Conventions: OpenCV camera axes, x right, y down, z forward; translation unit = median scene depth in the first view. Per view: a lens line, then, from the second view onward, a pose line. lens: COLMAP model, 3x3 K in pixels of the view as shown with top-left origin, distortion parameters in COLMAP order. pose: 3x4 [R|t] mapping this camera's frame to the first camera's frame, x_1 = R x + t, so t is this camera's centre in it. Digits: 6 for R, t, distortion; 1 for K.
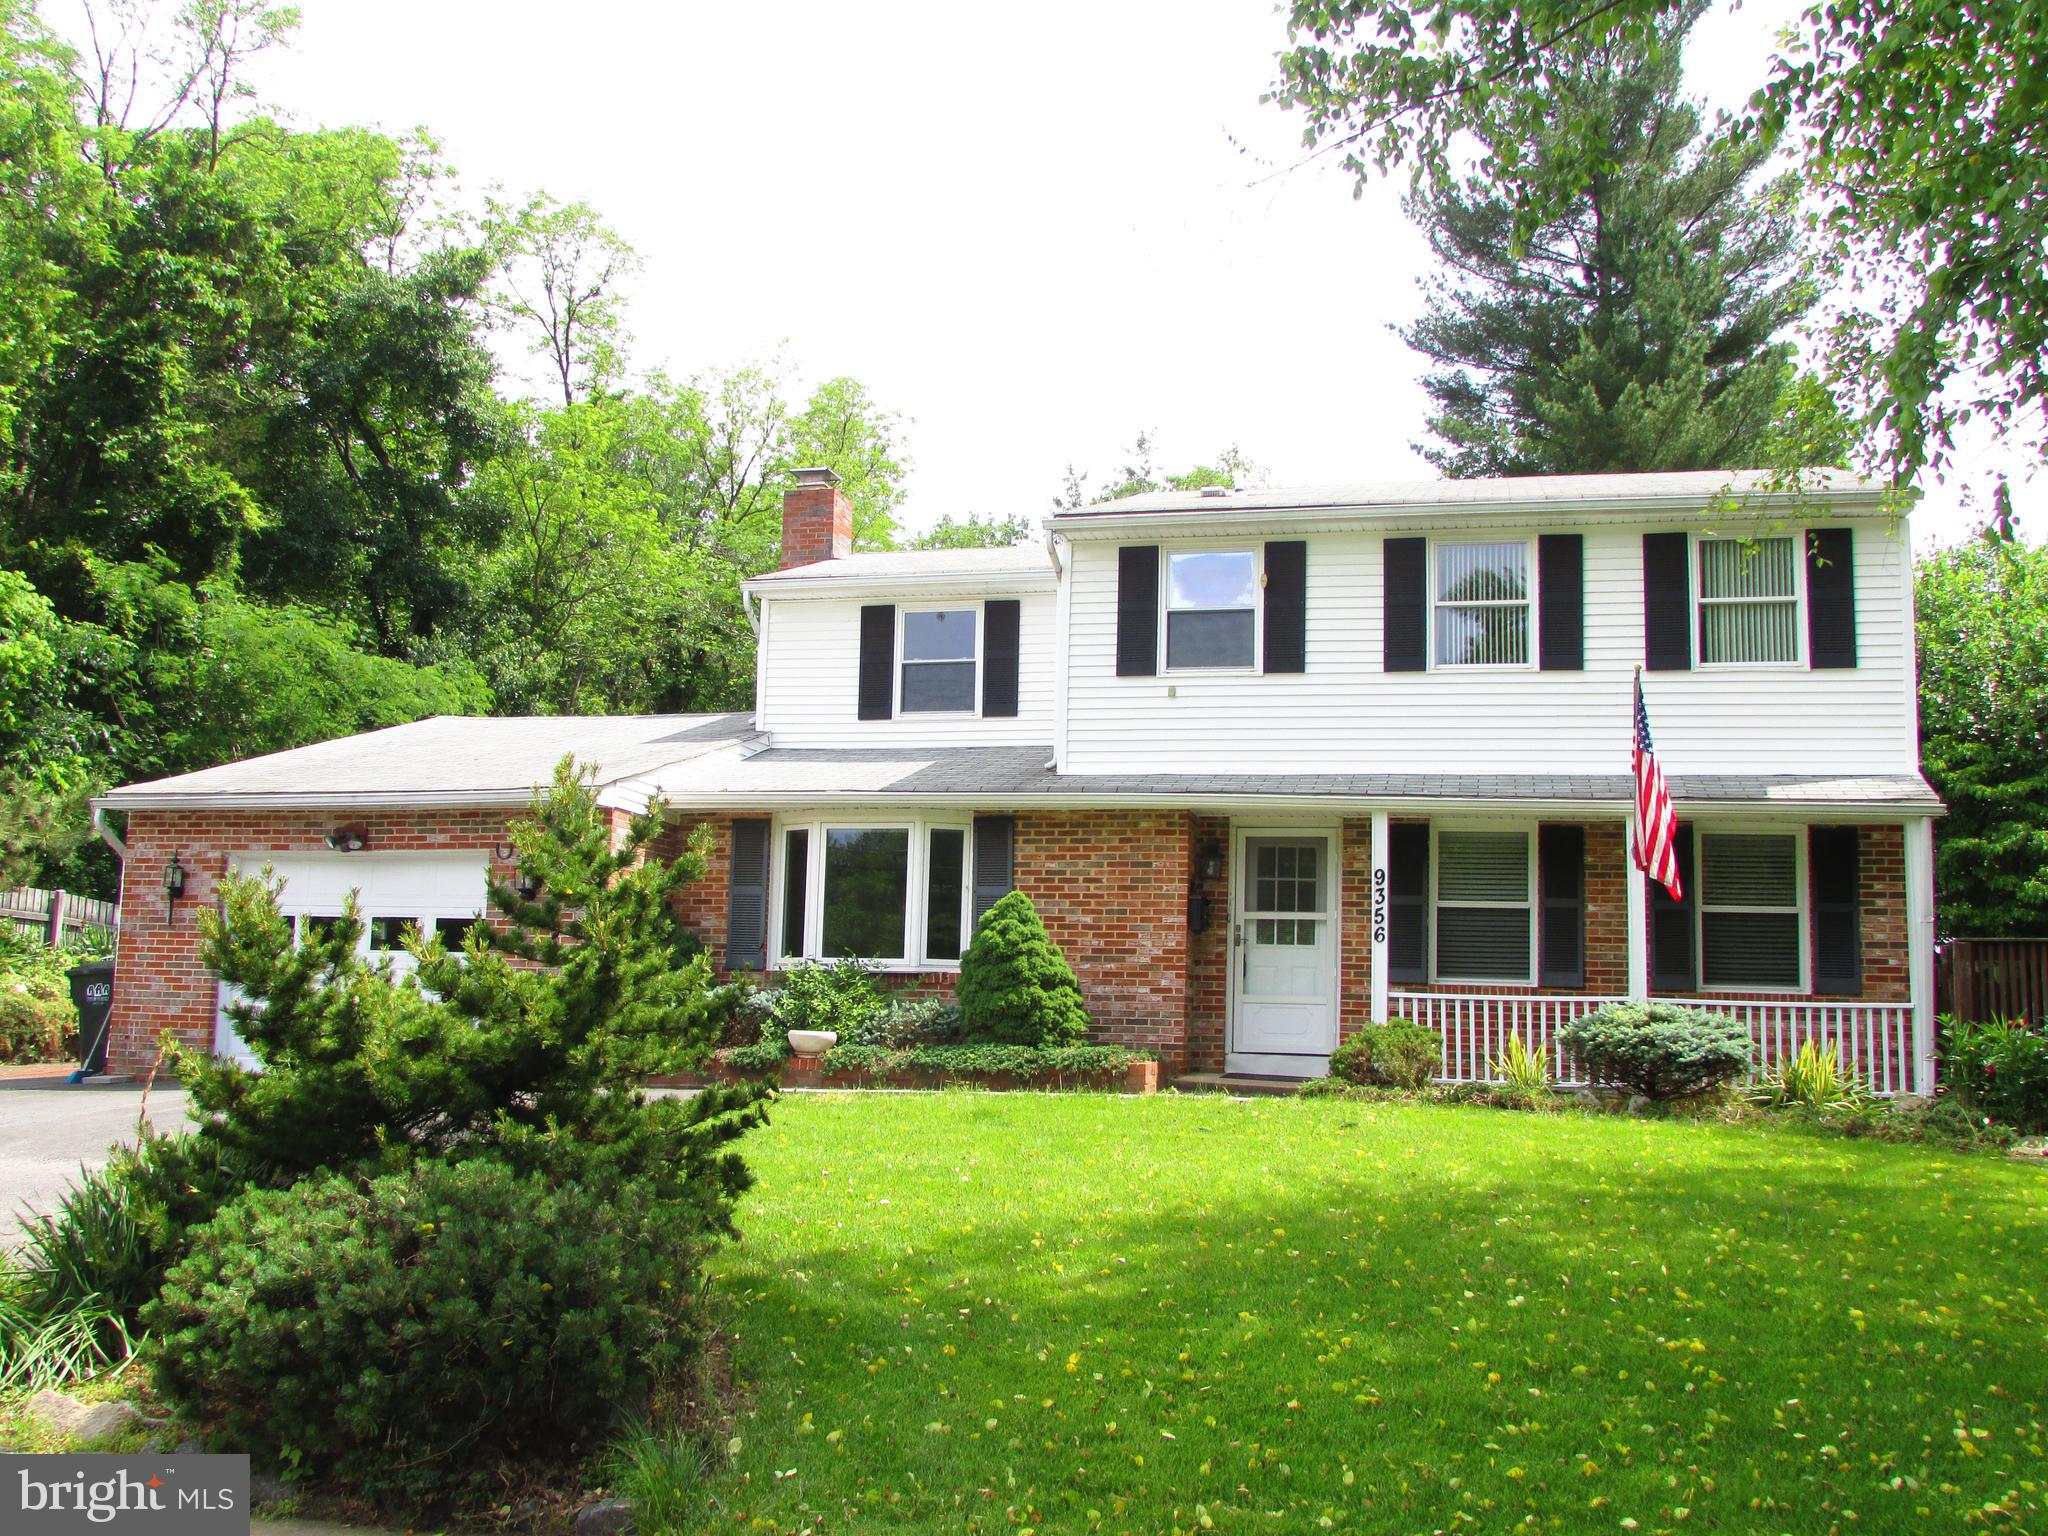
lens RADIAL K [[1957.0, 0, 1019.0], [0, 1957.0, 790.6], [0, 0, 1]] dist [-0.052413, 0.000000]
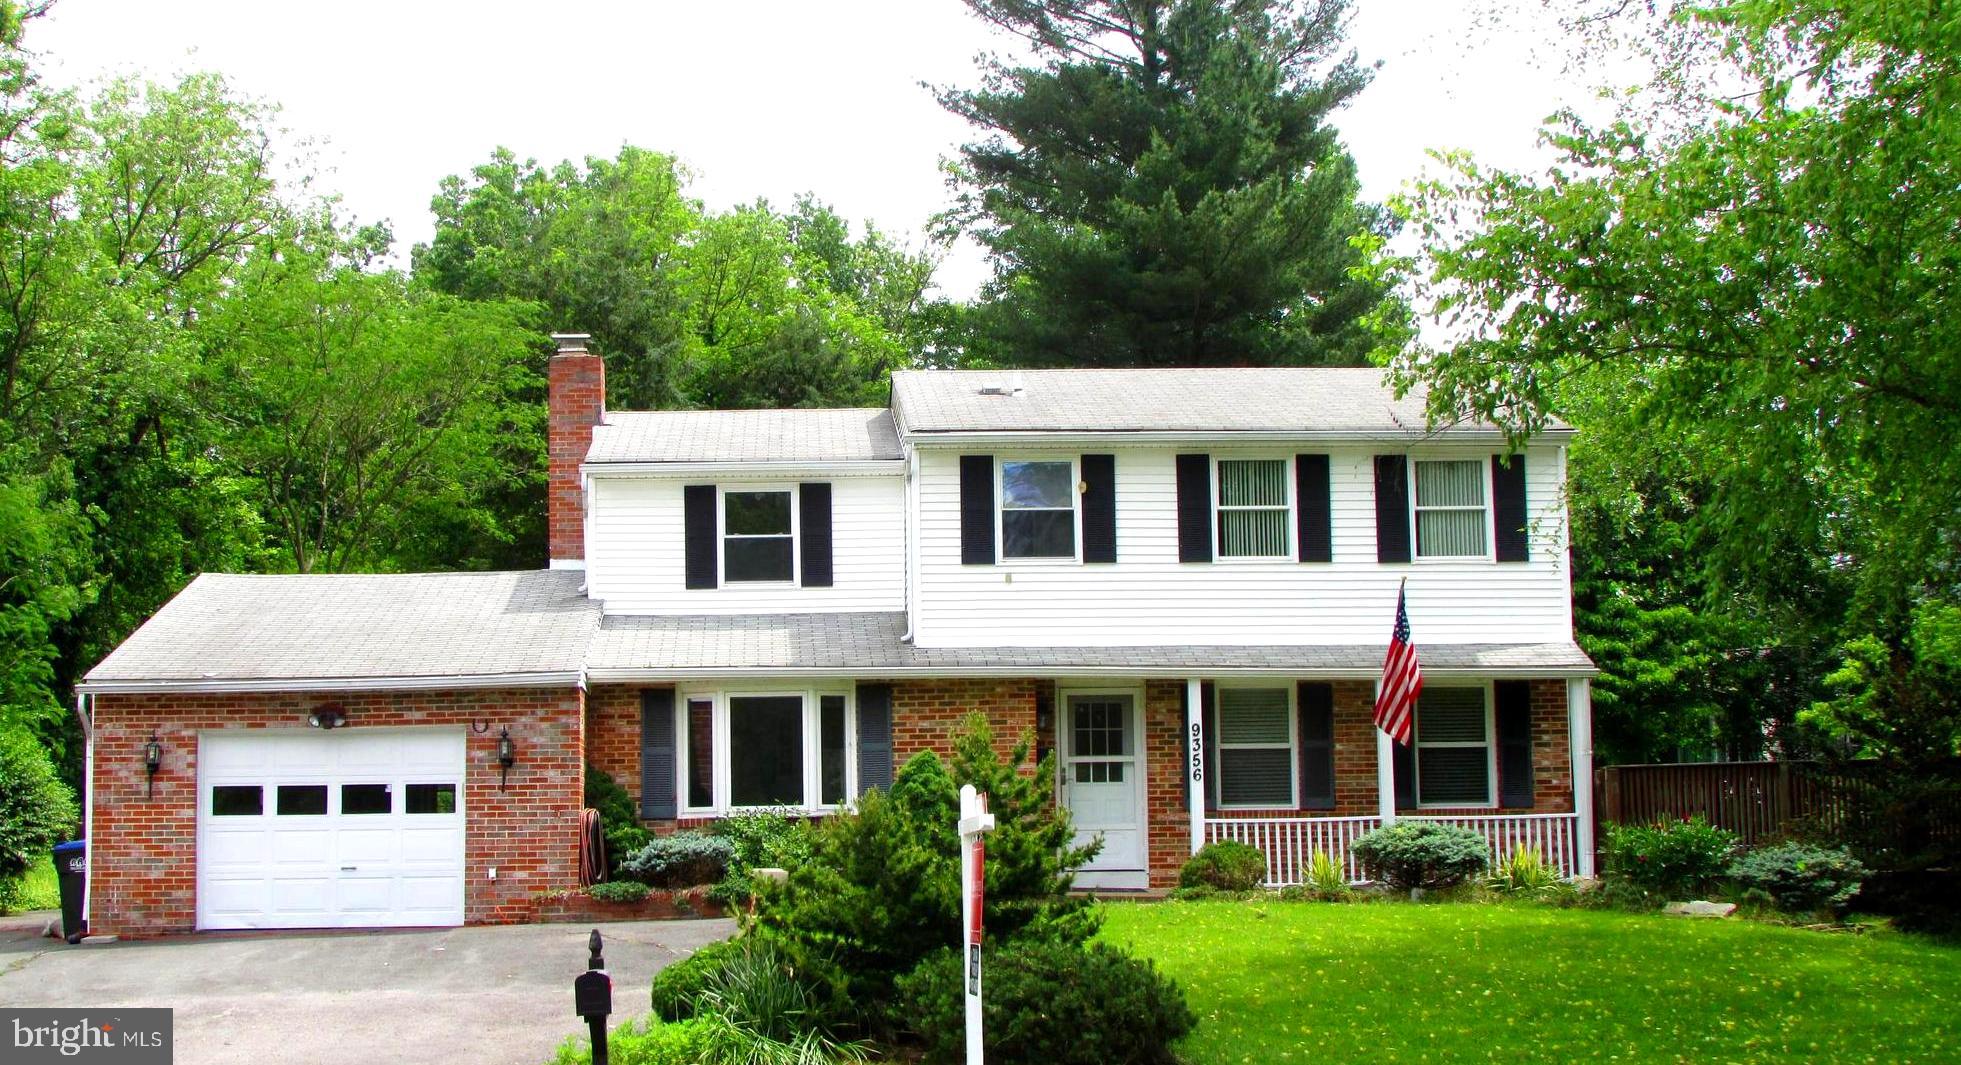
lens RADIAL K [[2723.4, 0, 980.7], [0, 2723.4, 524.4], [0, 0, 1]] dist [-0.112803, 0.000000]
pose [[0.953171, -0.005743, 0.302378, -0.462154], [0.004569, 0.999979, 0.004589, -0.093922], [-0.302398, -0.002993, 0.953177, -0.623529]]
